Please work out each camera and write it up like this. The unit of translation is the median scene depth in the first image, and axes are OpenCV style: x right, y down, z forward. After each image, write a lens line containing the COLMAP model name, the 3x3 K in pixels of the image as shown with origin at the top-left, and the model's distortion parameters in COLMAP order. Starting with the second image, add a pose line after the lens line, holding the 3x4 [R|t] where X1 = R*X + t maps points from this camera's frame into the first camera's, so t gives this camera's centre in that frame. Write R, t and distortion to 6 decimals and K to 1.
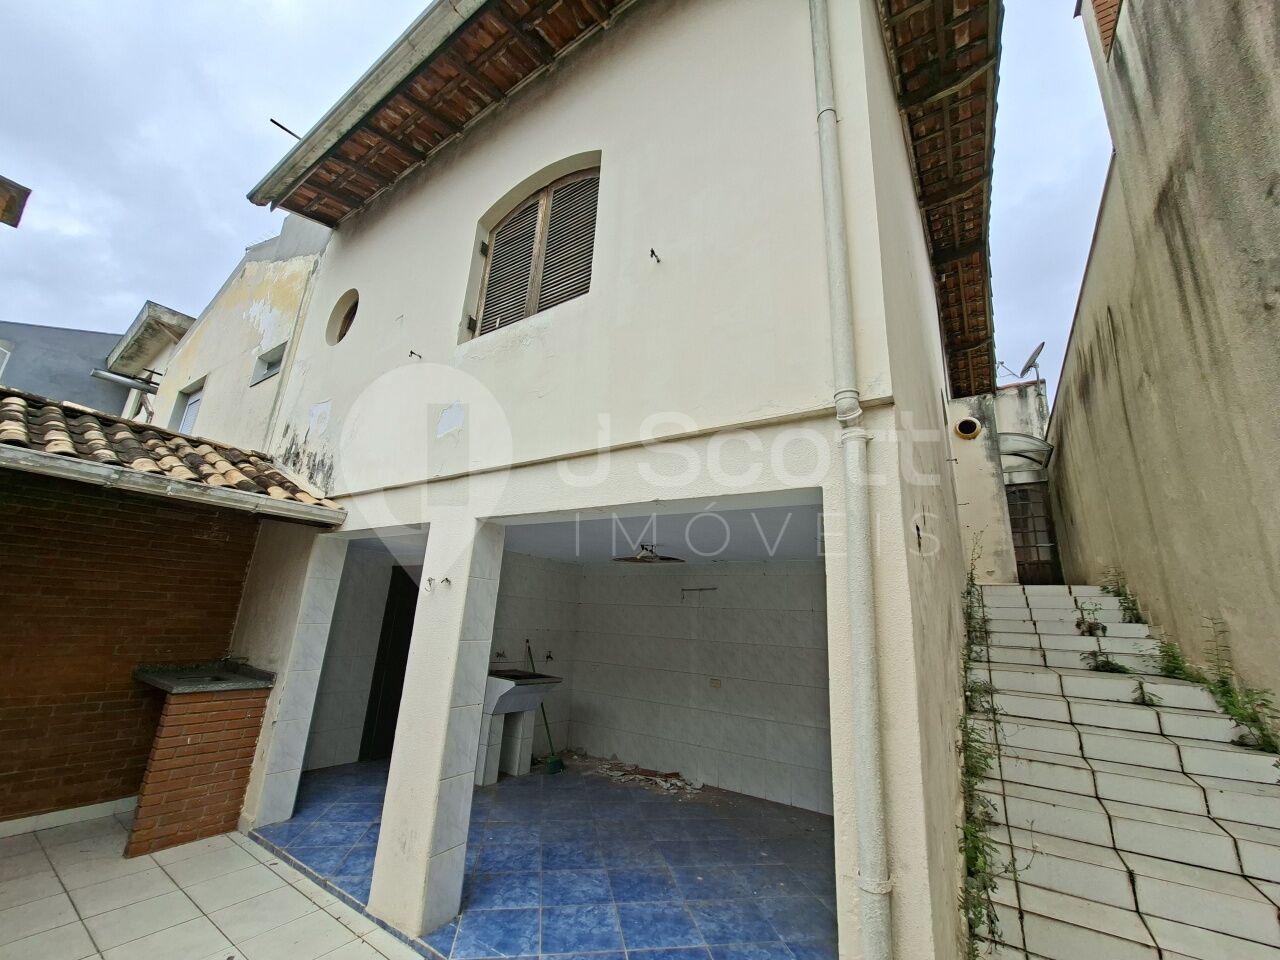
lens RADIAL K [[503.9, 0, 641.3], [0, 503.9, 488.4], [0, 0, 1]] dist [-0.005606, 0.001424]
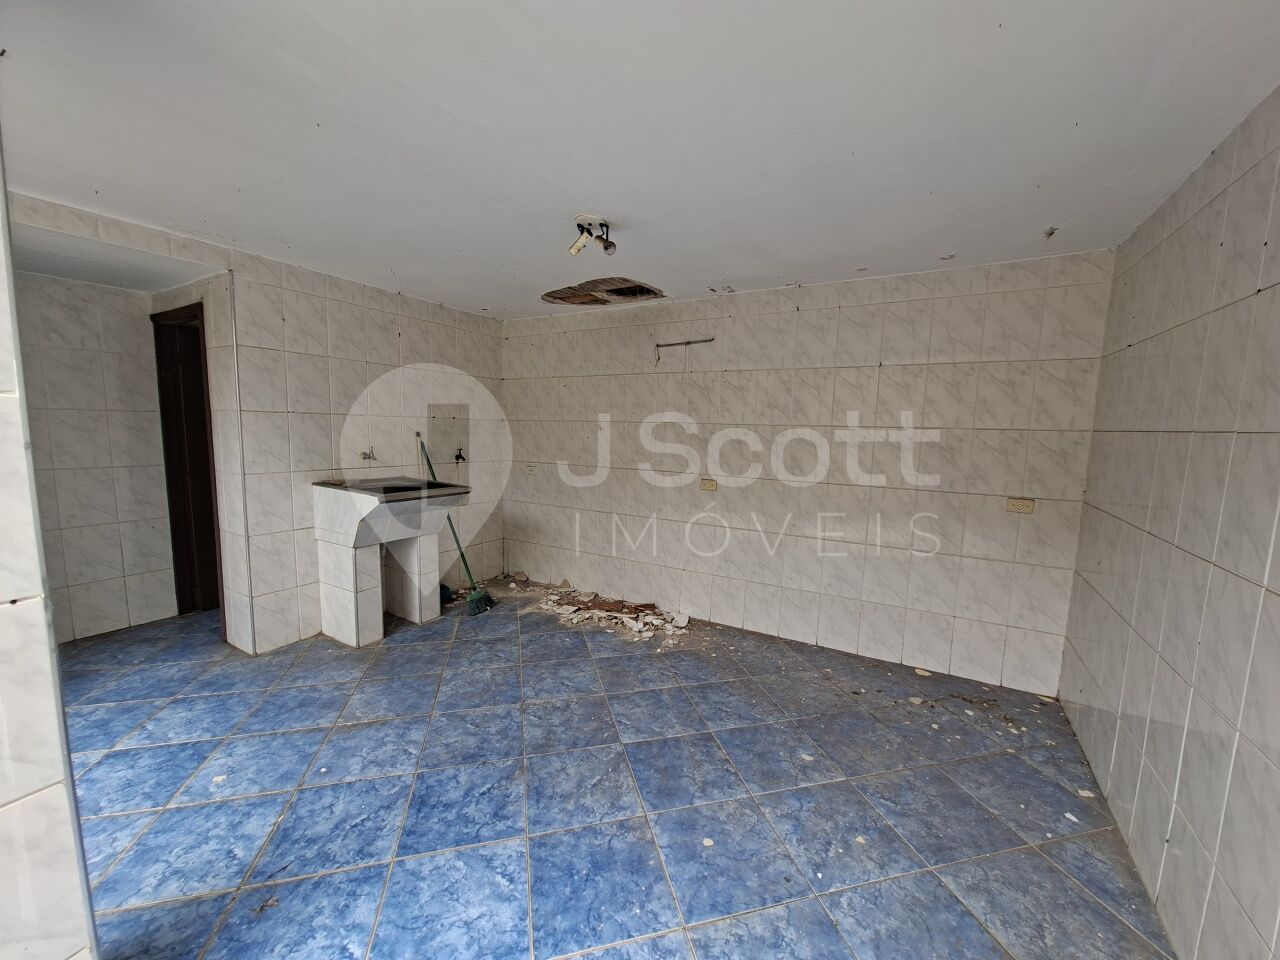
lens RADIAL K [[503.9, 0, 632.2], [0, 503.9, 483.6], [0, 0, 1]] dist [-0.005606, 0.001424]
pose [[0.998213, -0.039442, 0.044896, 0.024059], [0.020202, 0.929750, 0.367637, 0.194107], [-0.056242, -0.366073, 0.928885, 0.541681]]
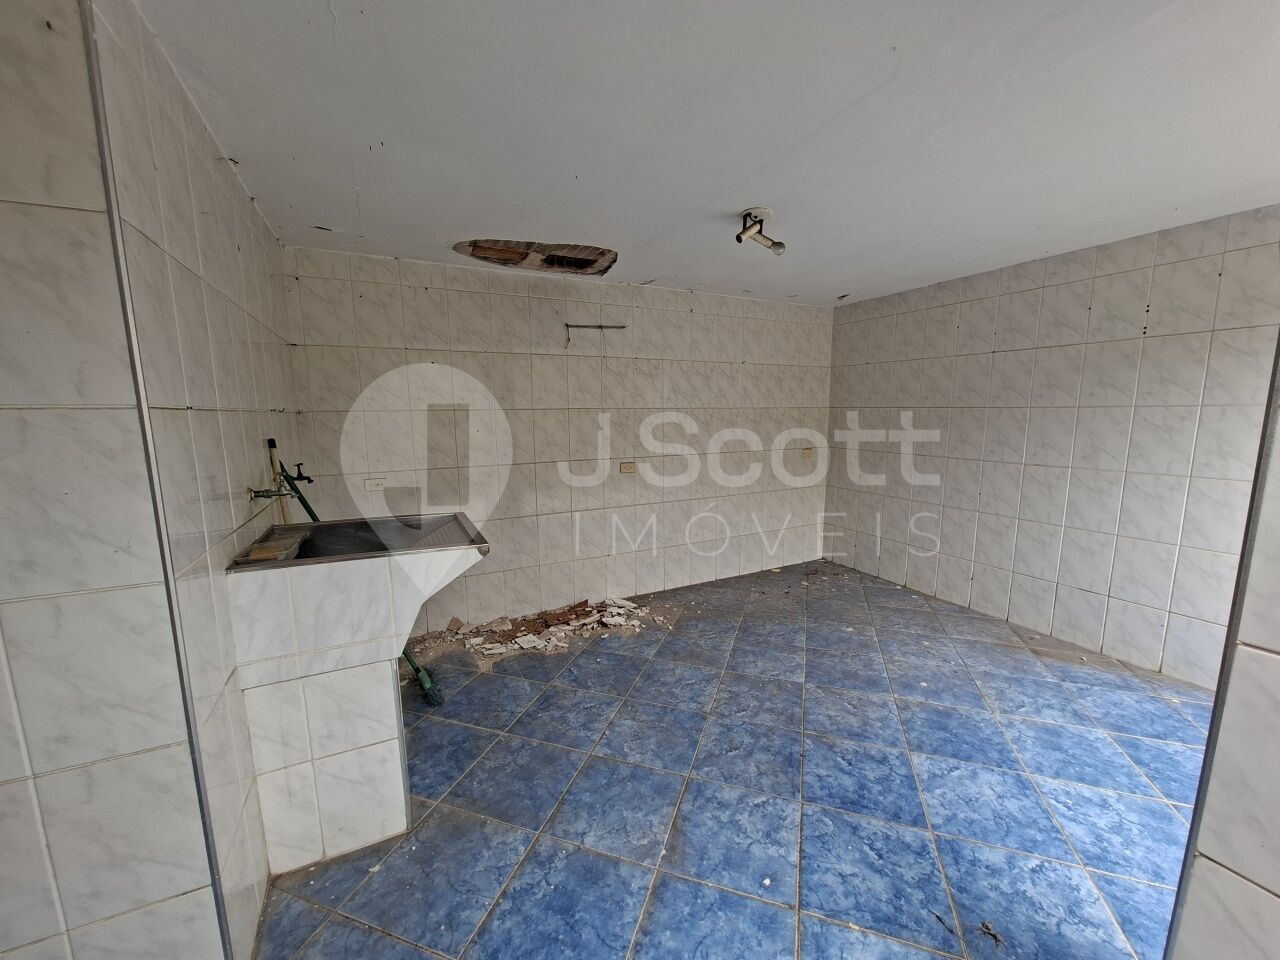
lens RADIAL K [[503.9, 0, 652.0], [0, 503.9, 480.9], [0, 0, 1]] dist [-0.005606, 0.001424]
pose [[0.492177, -0.181689, 0.851323, -0.590811], [-0.187562, 0.932870, 0.307529, 0.257725], [-0.850049, -0.311034, 0.425059, 0.932487]]
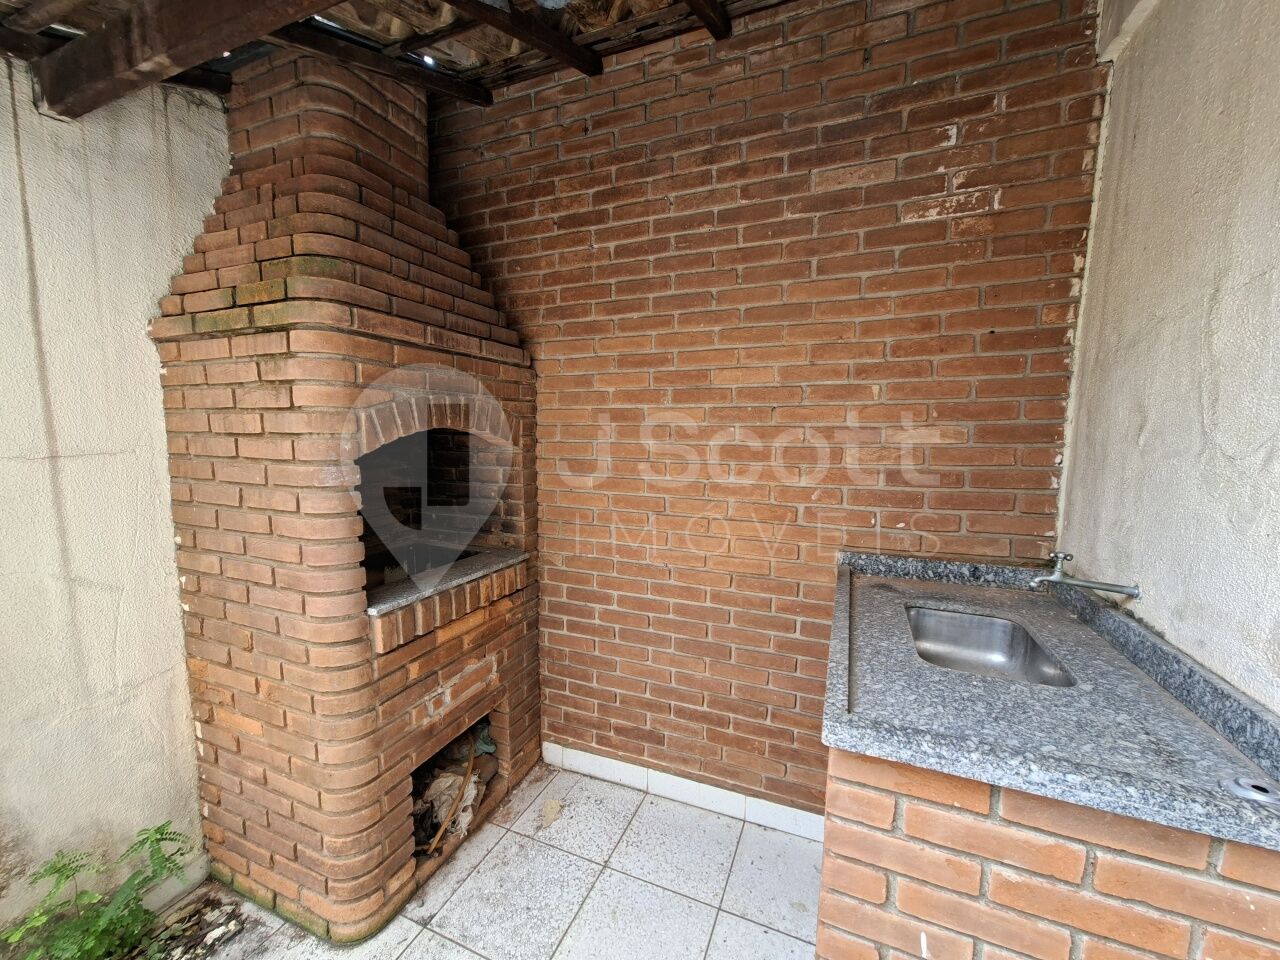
lens RADIAL K [[503.9, 0, 639.5], [0, 503.9, 480.2], [0, 0, 1]] dist [-0.005606, 0.001424]
pose [[0.188506, 0.054563, -0.980555, -0.624827], [0.248878, 0.963208, 0.101444, 0.208401], [0.950013, -0.263162, 0.167991, 0.785564]]
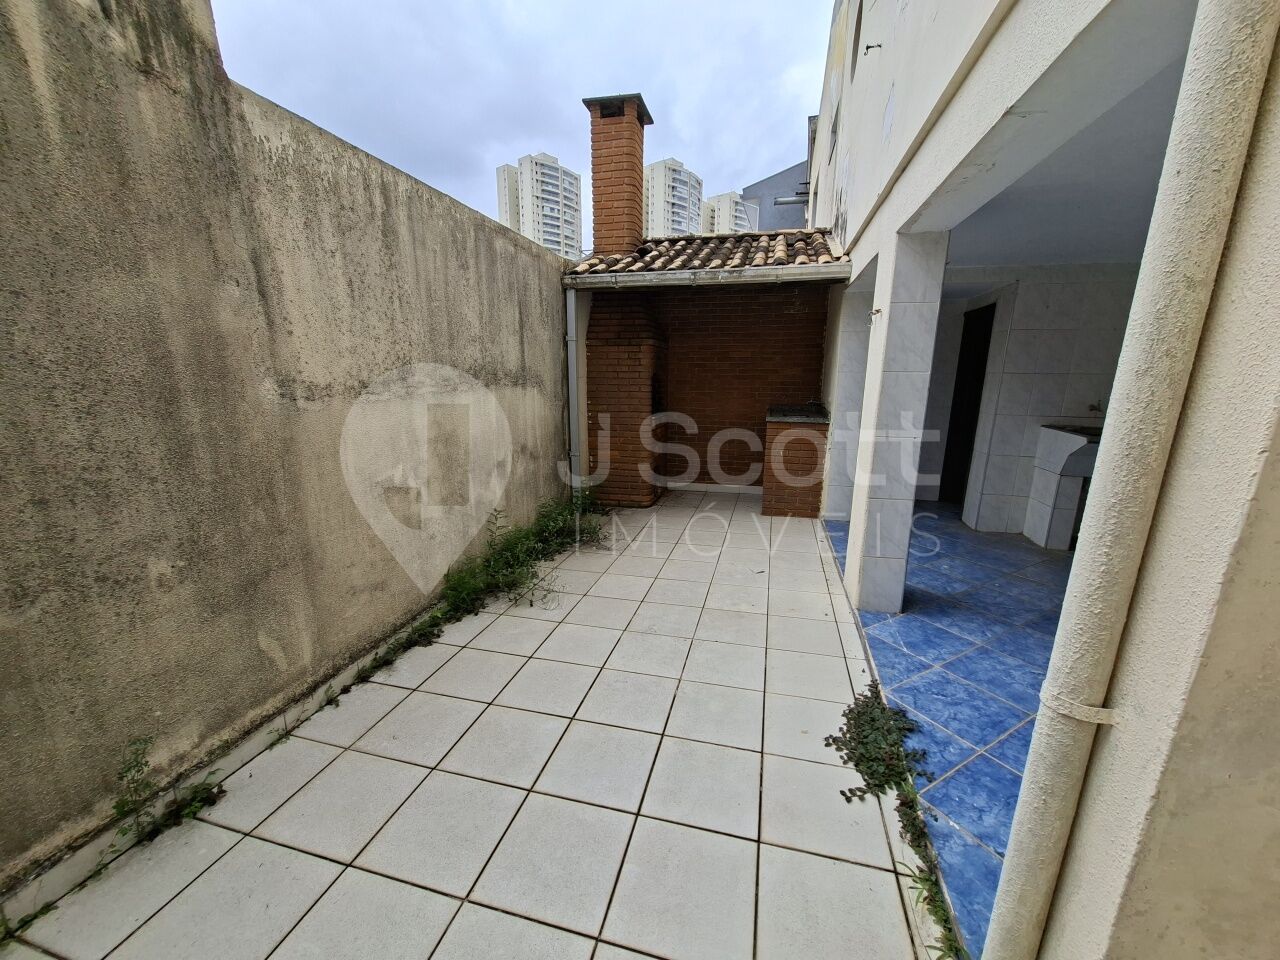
lens RADIAL K [[503.9, 0, 640.0], [0, 503.9, 488.1], [0, 0, 1]] dist [-0.005606, 0.001424]
pose [[0.329578, 0.163322, -0.929895, 0.306871], [0.251295, 0.934220, 0.253147, 0.106777], [0.910071, -0.317109, 0.266857, 0.176521]]
